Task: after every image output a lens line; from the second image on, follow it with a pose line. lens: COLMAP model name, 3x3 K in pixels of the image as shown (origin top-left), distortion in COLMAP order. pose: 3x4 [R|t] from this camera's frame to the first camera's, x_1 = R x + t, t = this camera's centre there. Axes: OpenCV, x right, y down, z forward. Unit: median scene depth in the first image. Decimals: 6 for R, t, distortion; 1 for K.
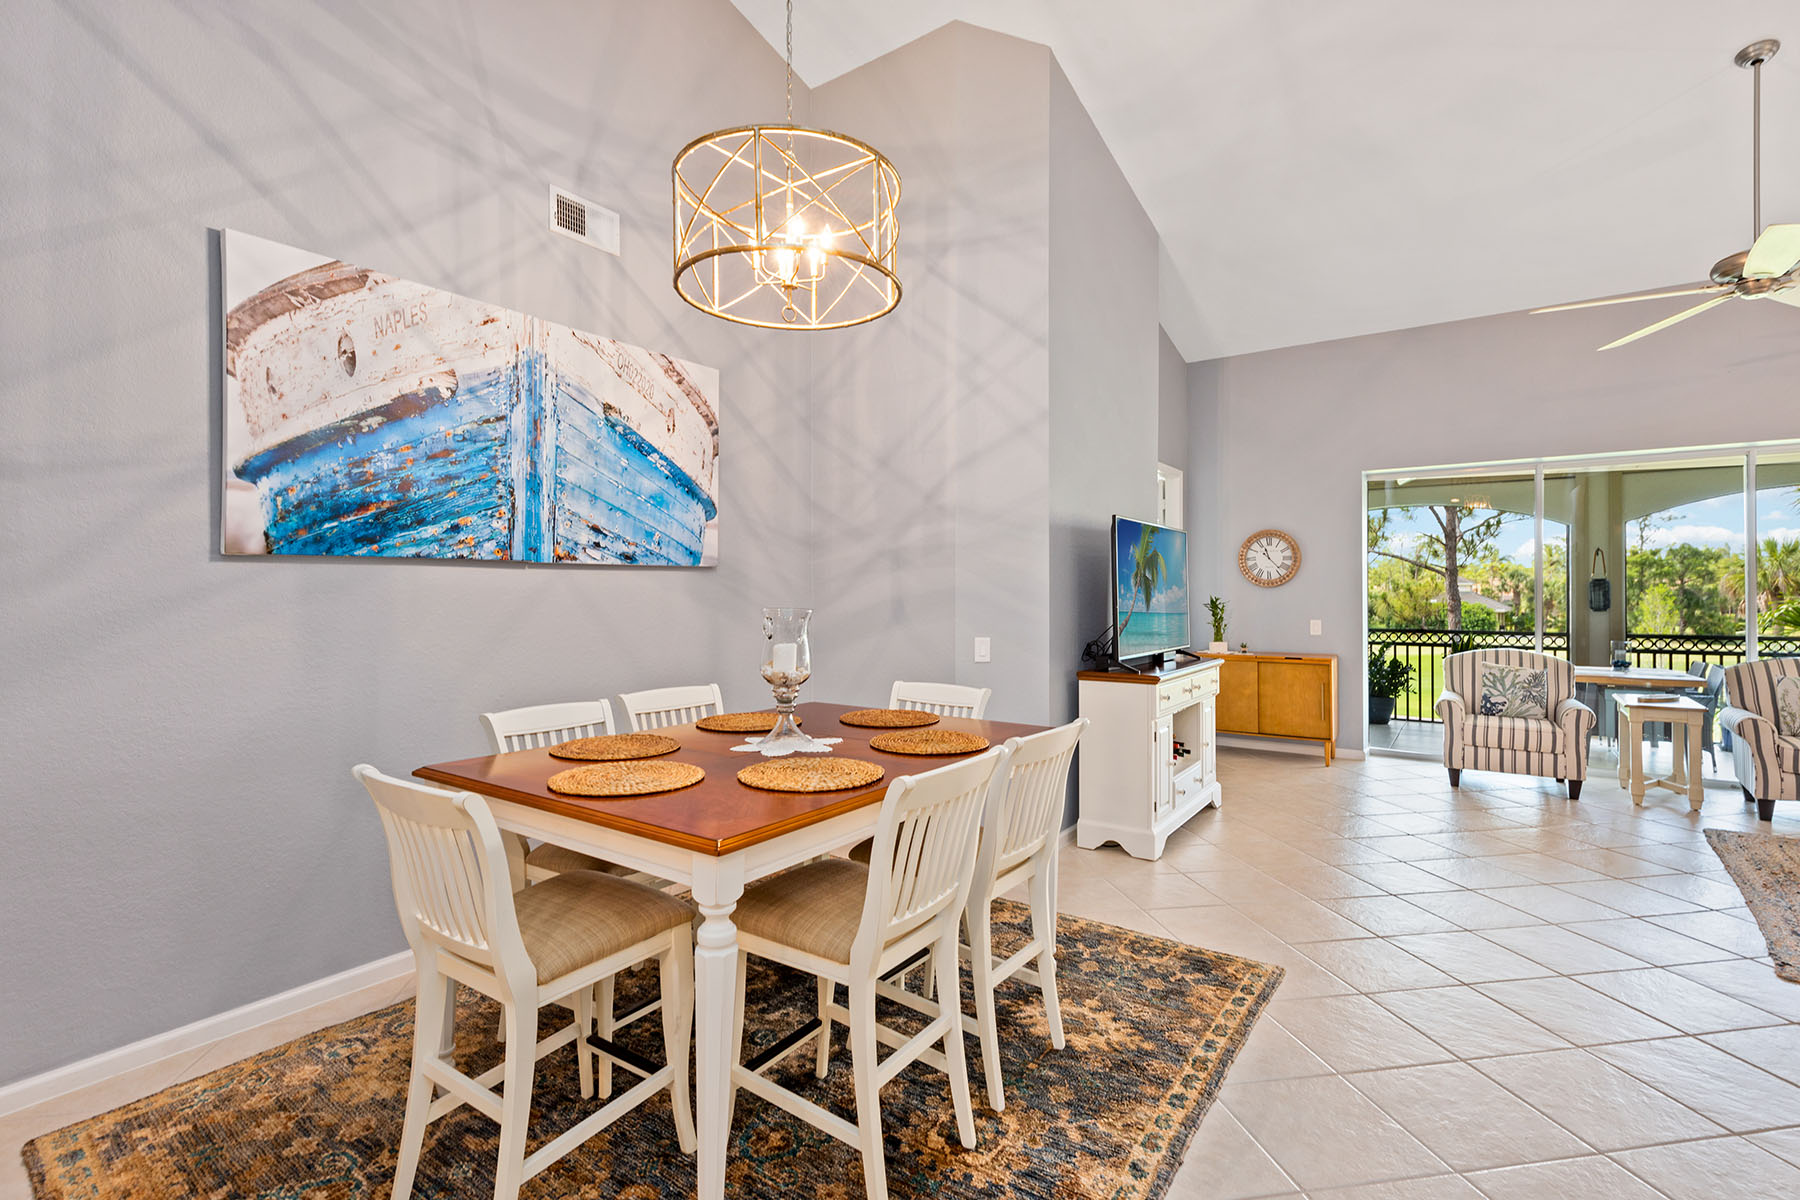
lens RADIAL K [[811.1, 0, 911.9], [0, 811.1, 597.9], [0, 0, 1]] dist [0.007696, -0.002393]
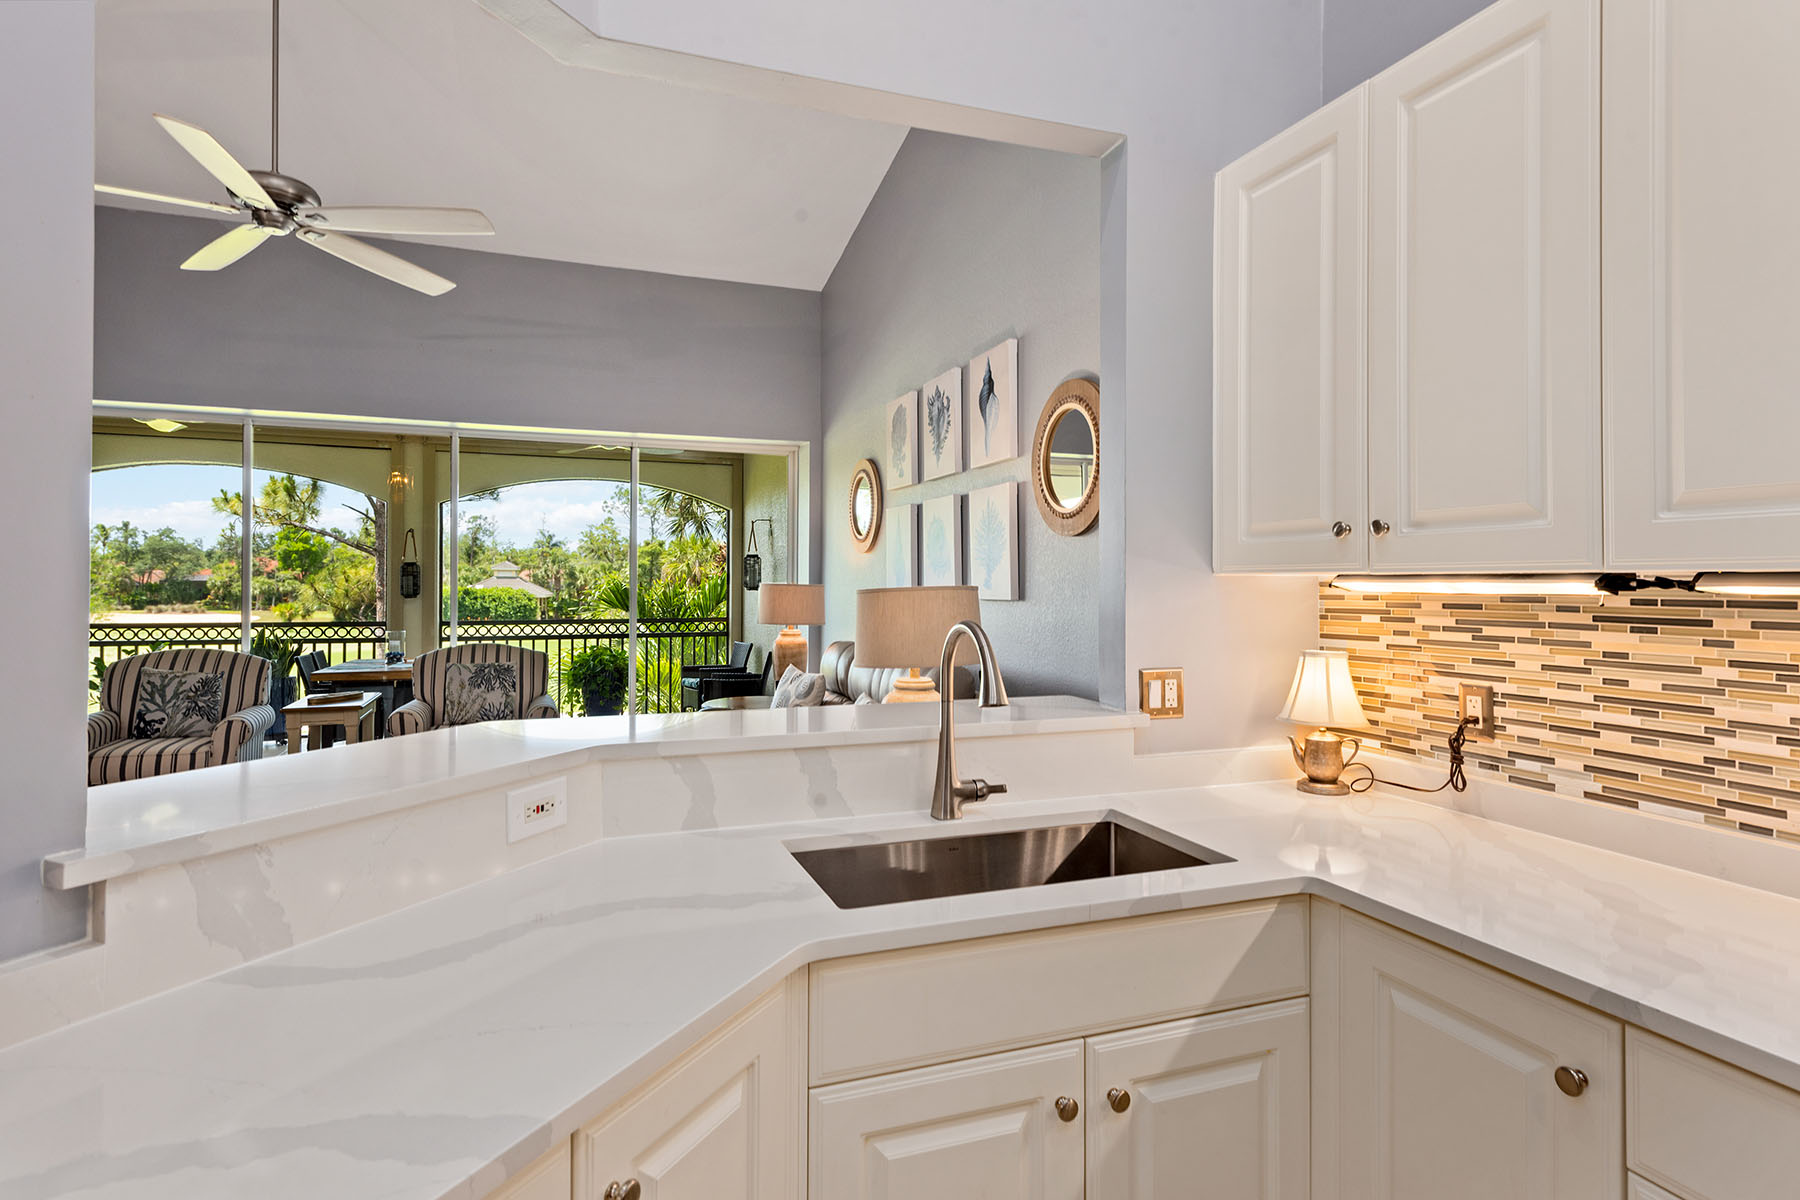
lens RADIAL K [[930.9, 0, 903.6], [0, 930.9, 570.5], [0, 0, 1]] dist [0.008905, -0.002324]
pose [[0.555075, 0.012787, 0.831702, 0.463880], [-0.001173, 0.999893, -0.014589, 0.001722], [-0.831800, 0.007122, 0.555030, -0.073632]]
